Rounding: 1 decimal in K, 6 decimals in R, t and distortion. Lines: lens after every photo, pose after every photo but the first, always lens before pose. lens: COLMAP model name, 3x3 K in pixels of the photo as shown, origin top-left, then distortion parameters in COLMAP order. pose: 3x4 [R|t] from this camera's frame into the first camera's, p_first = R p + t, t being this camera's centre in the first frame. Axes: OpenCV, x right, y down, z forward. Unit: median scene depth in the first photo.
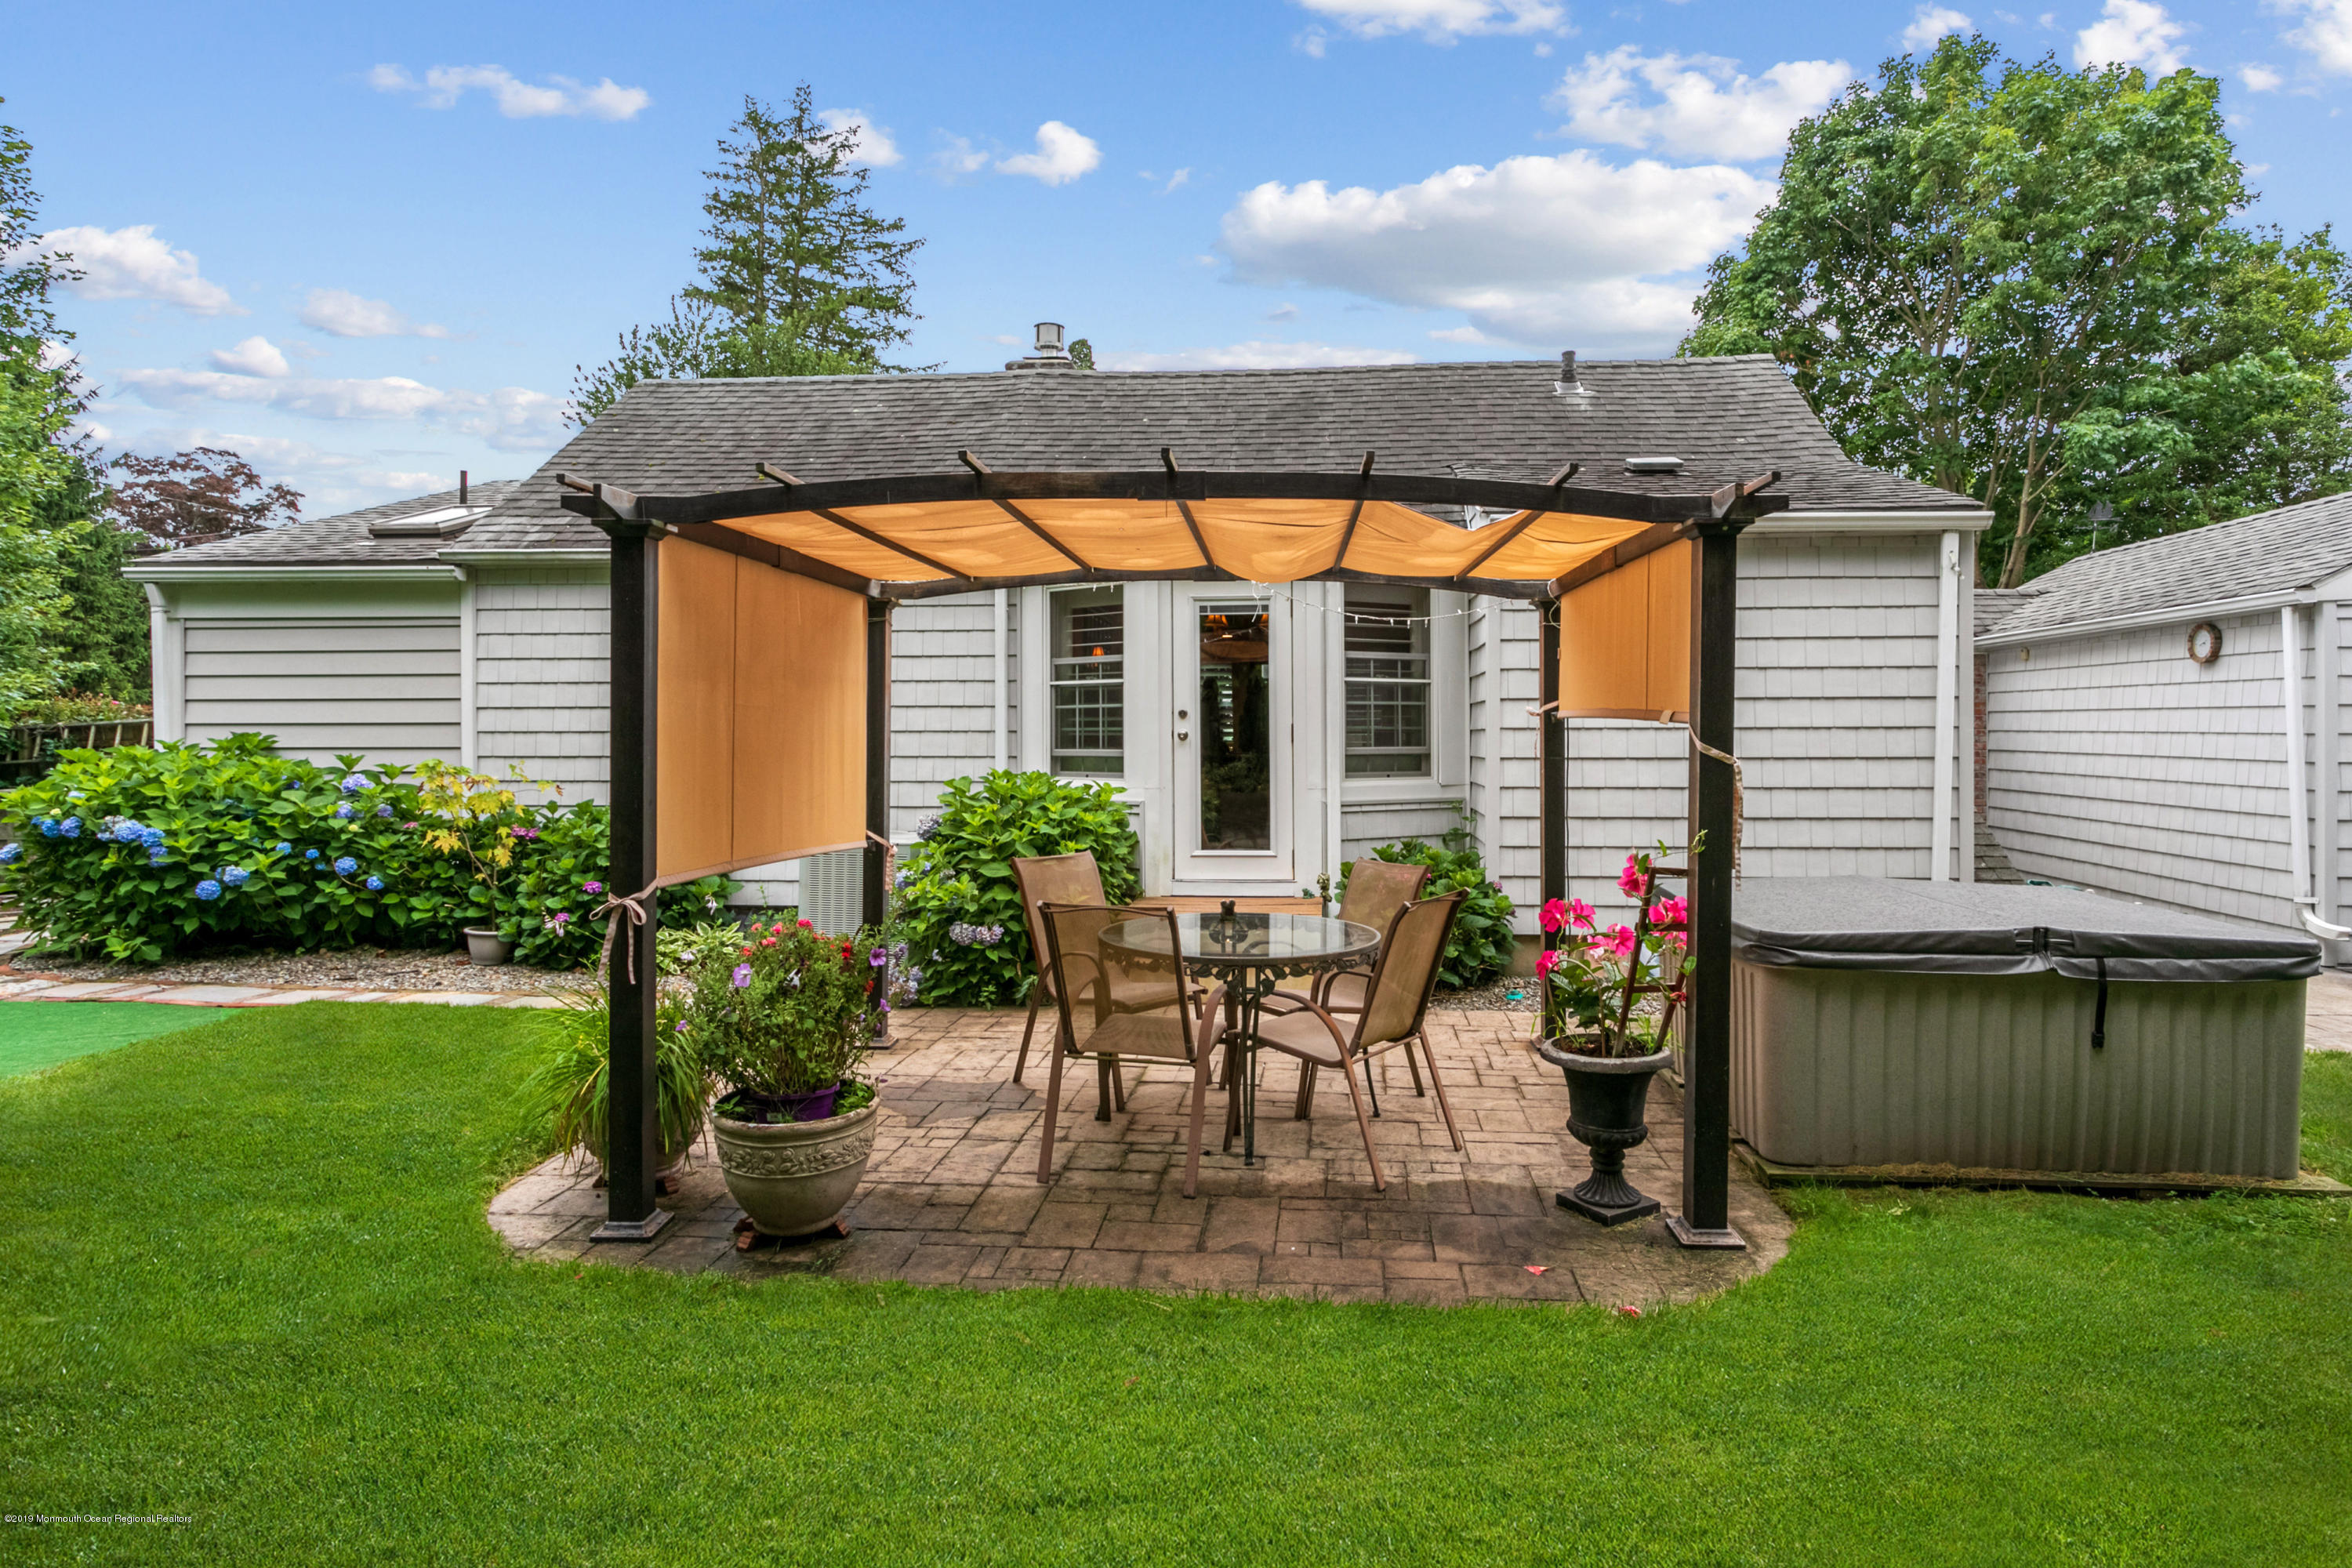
lens RADIAL K [[1297.3, 0, 1176.0], [0, 1297.3, 784.0], [0, 0, 1]] dist [-0.001966, 0.001134]
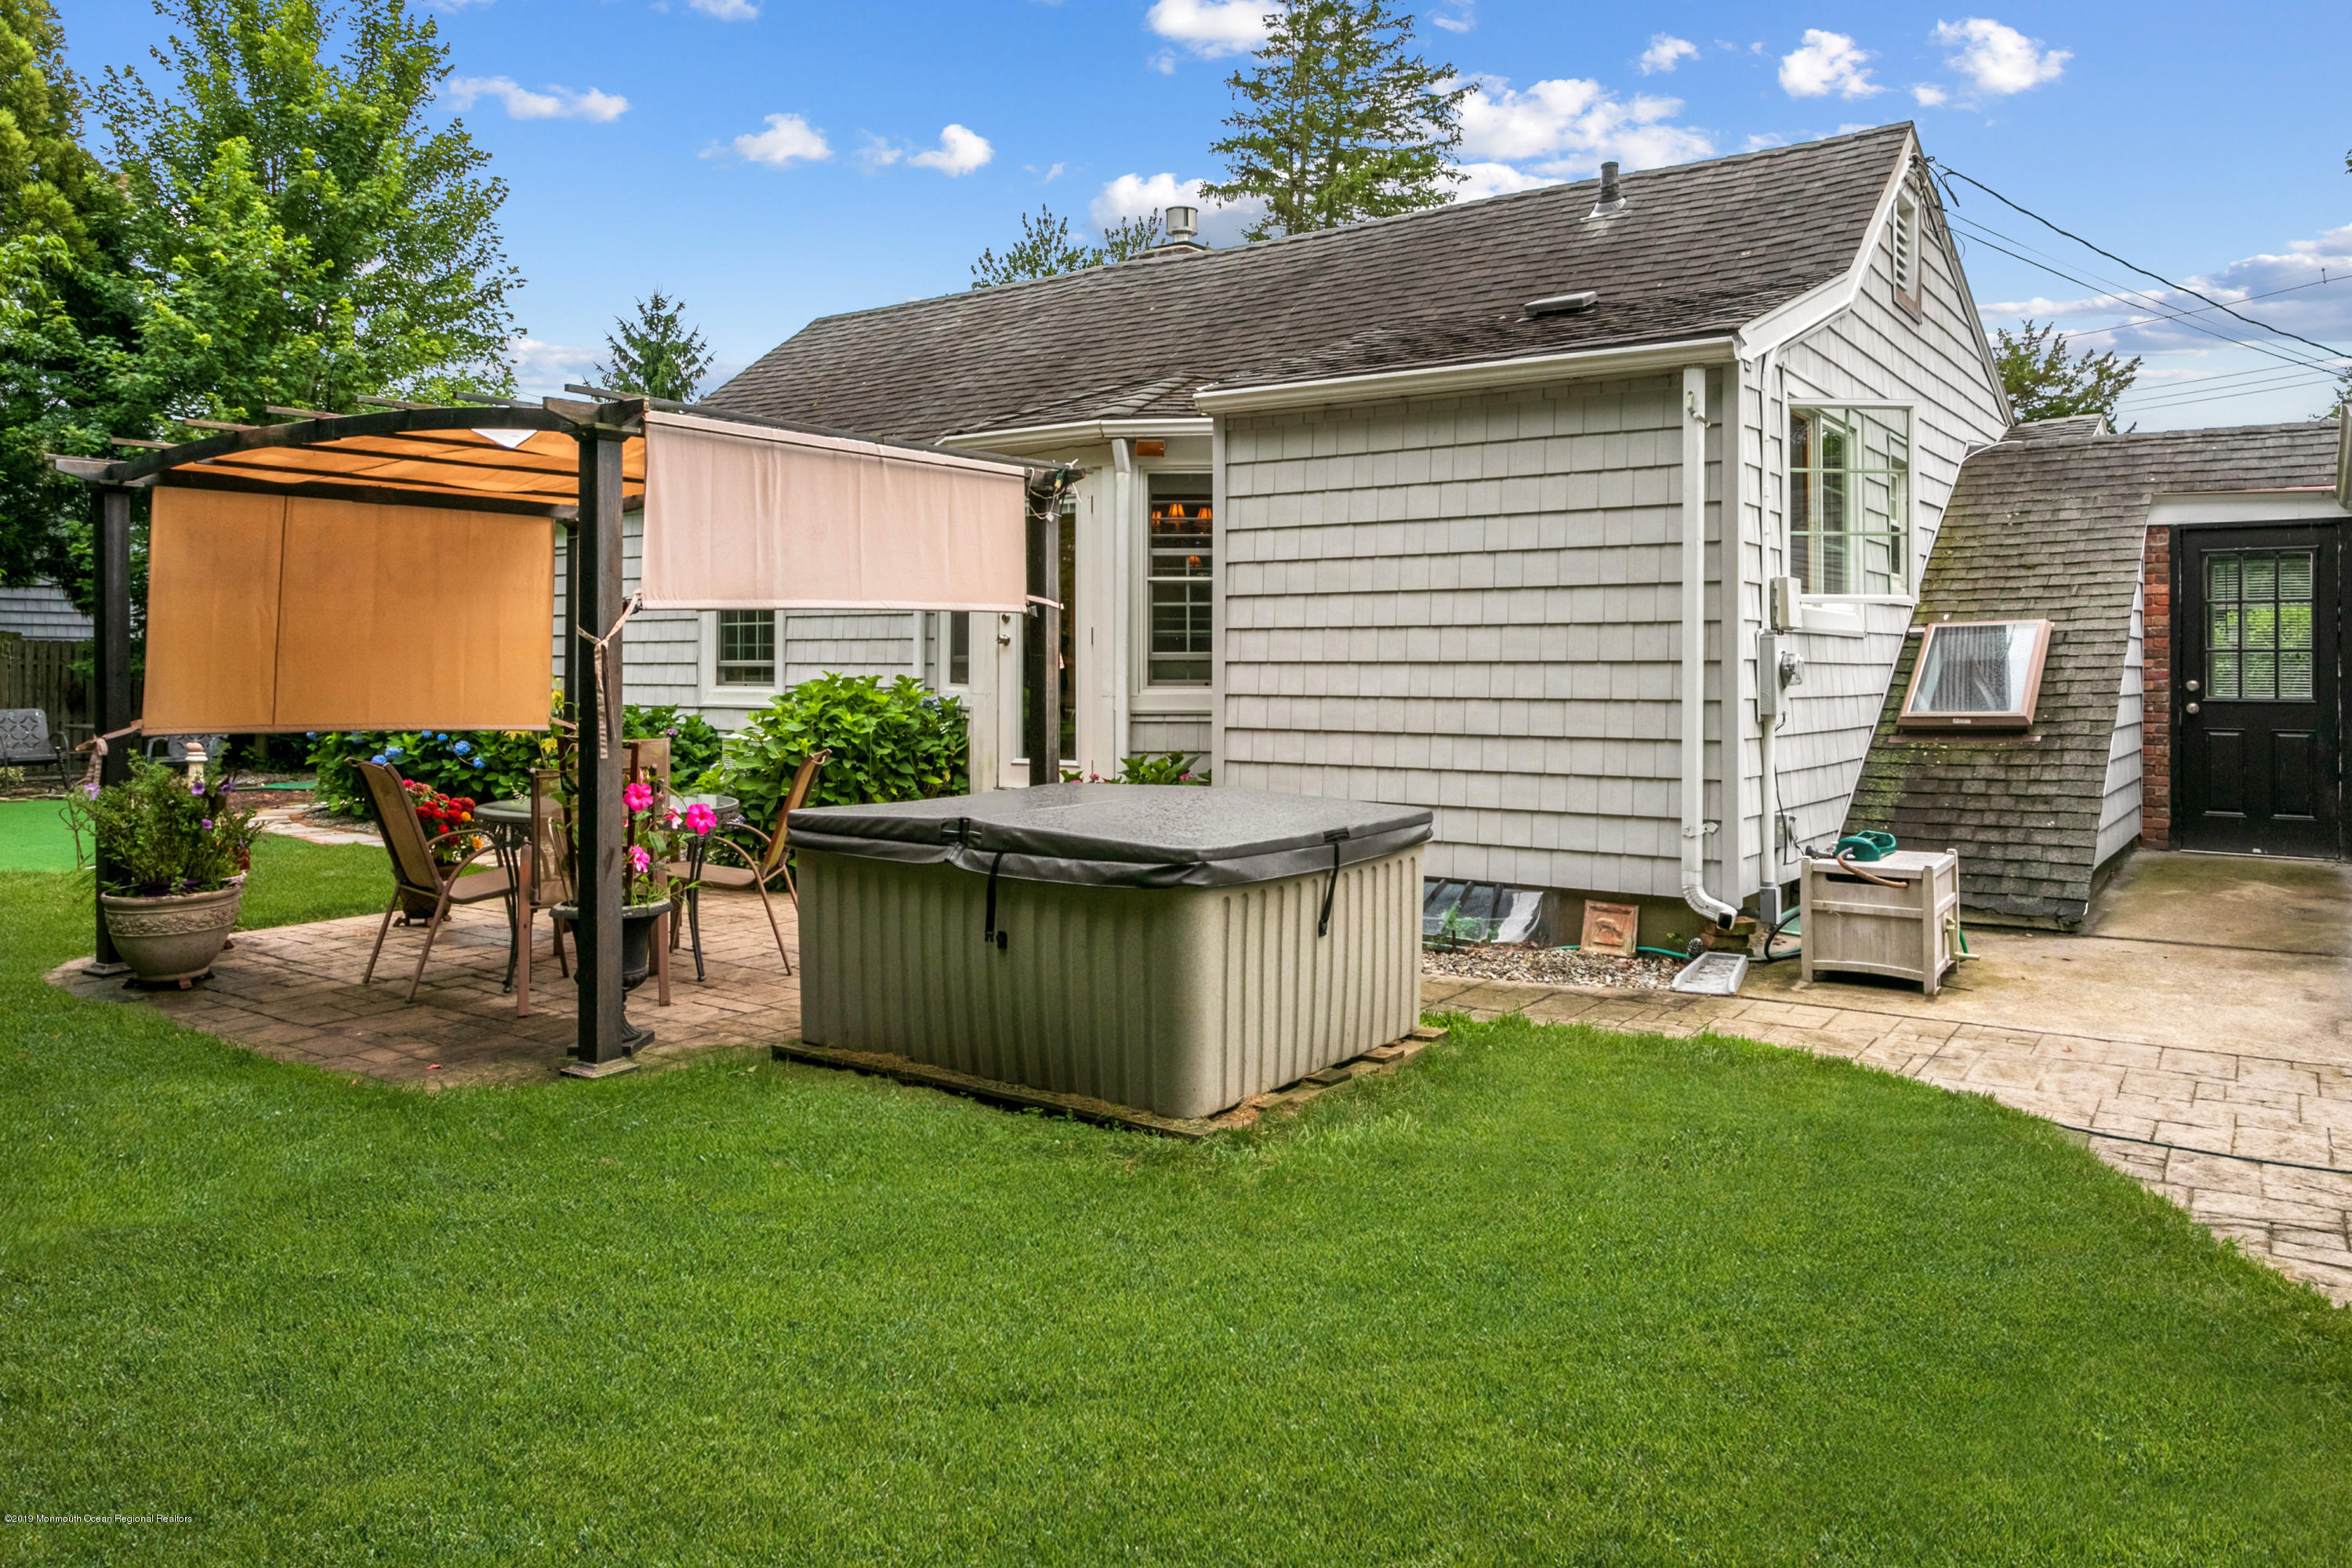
lens RADIAL K [[1543.9, 0, 1181.1], [0, 1543.9, 750.1], [0, 0, 1]] dist [-0.005833, 0.006583]
pose [[0.870406, 0.030678, -0.491377, 0.762981], [-0.022858, 0.999499, 0.021911, 0.018398], [0.491803, -0.007839, 0.870671, 0.053939]]
